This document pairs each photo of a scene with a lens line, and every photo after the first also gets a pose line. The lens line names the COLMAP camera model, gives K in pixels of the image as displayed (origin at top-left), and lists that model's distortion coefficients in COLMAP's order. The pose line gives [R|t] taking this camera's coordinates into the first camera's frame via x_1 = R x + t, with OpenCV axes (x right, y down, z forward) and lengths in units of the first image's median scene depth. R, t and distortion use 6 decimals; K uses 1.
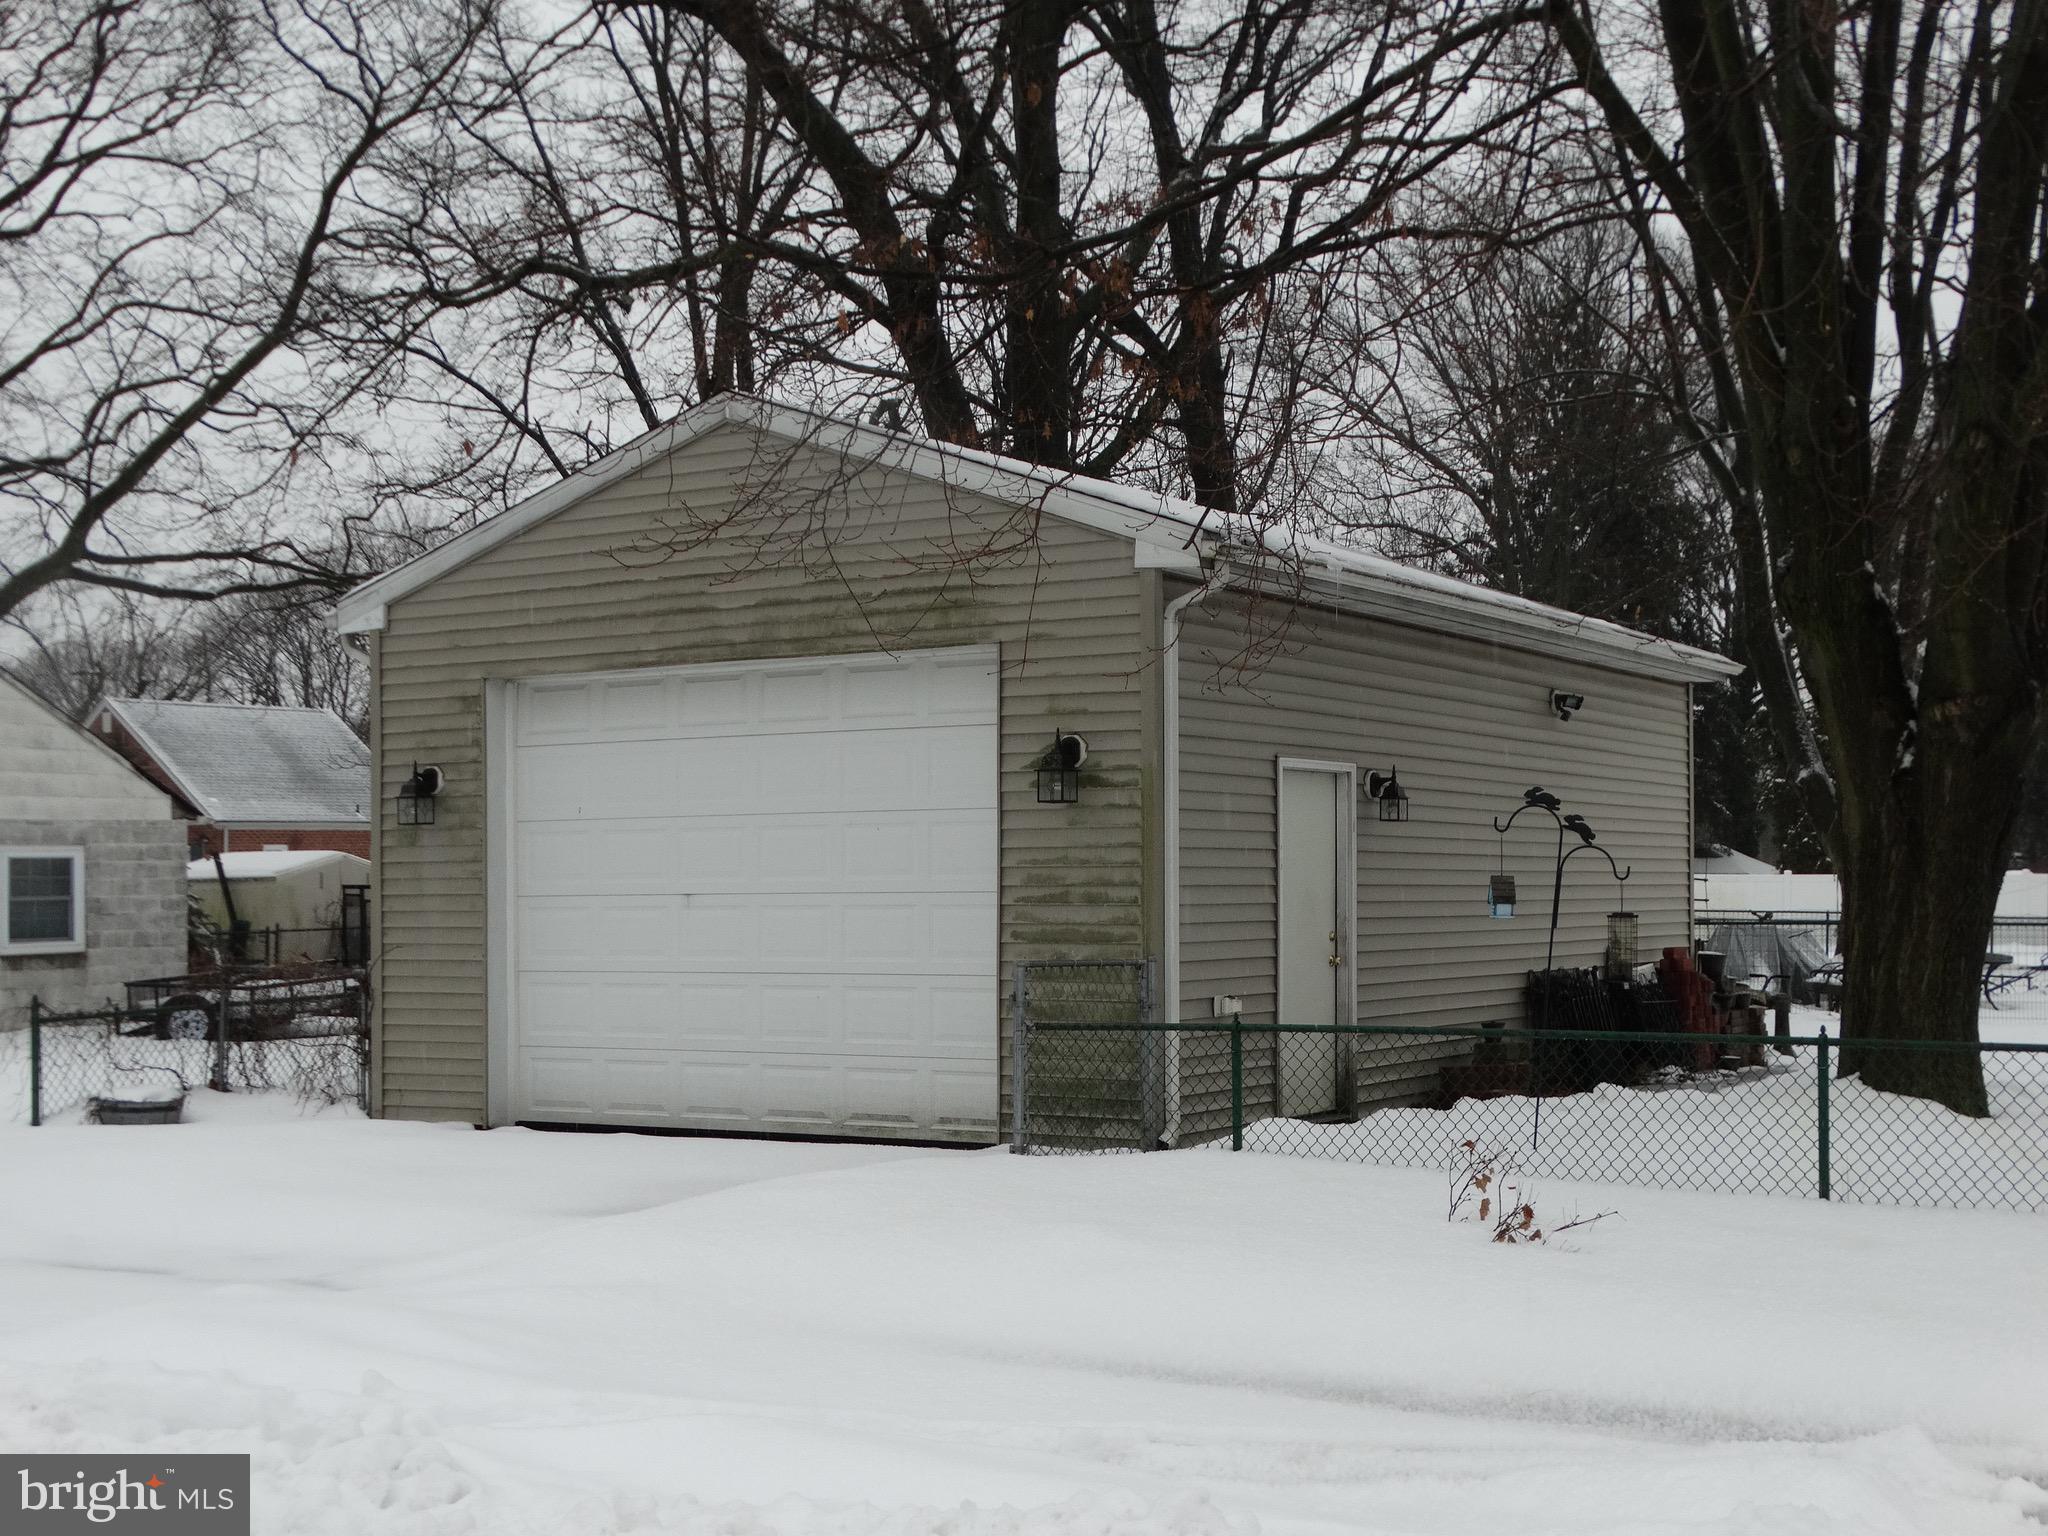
lens RADIAL K [[2579.7, 0, 1024.0], [0, 2579.7, 768.0], [0, 0, 1]] dist [-0.001157, -0.009028]
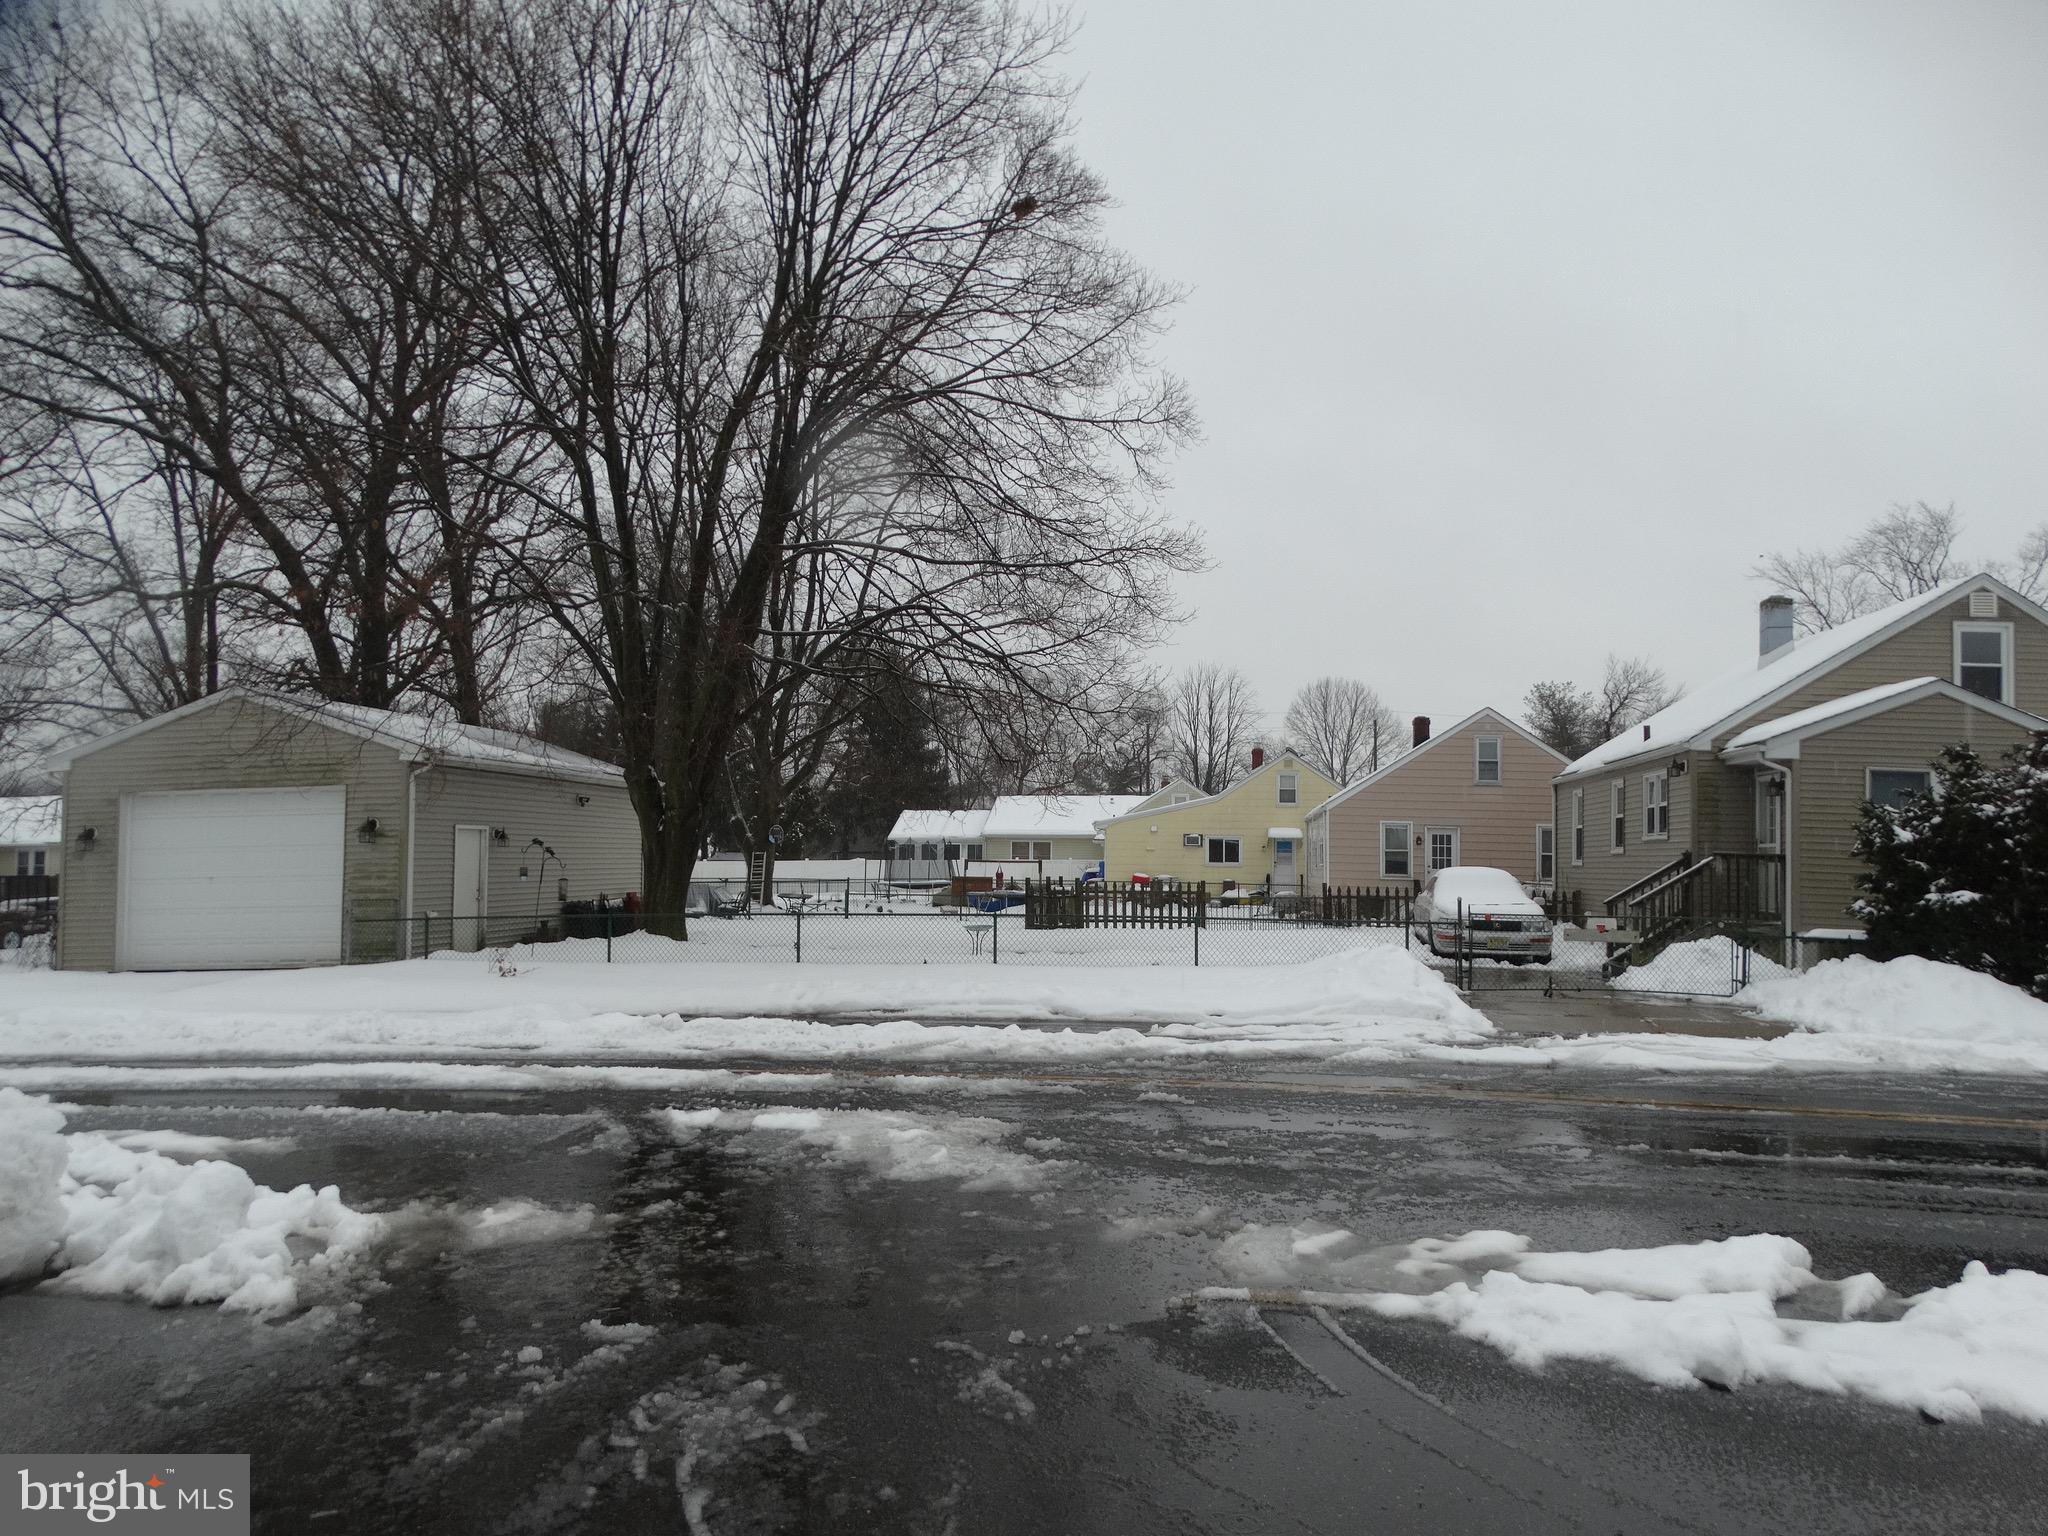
lens RADIAL K [[1440.2, 0, 1025.1], [0, 1440.2, 723.5], [0, 0, 1]] dist [0.007383, 0.004268]
pose [[0.912901, 0.028258, 0.407201, 0.022948], [-0.006867, 0.998523, -0.053898, -0.035452], [-0.408122, 0.046407, 0.911747, -0.713583]]
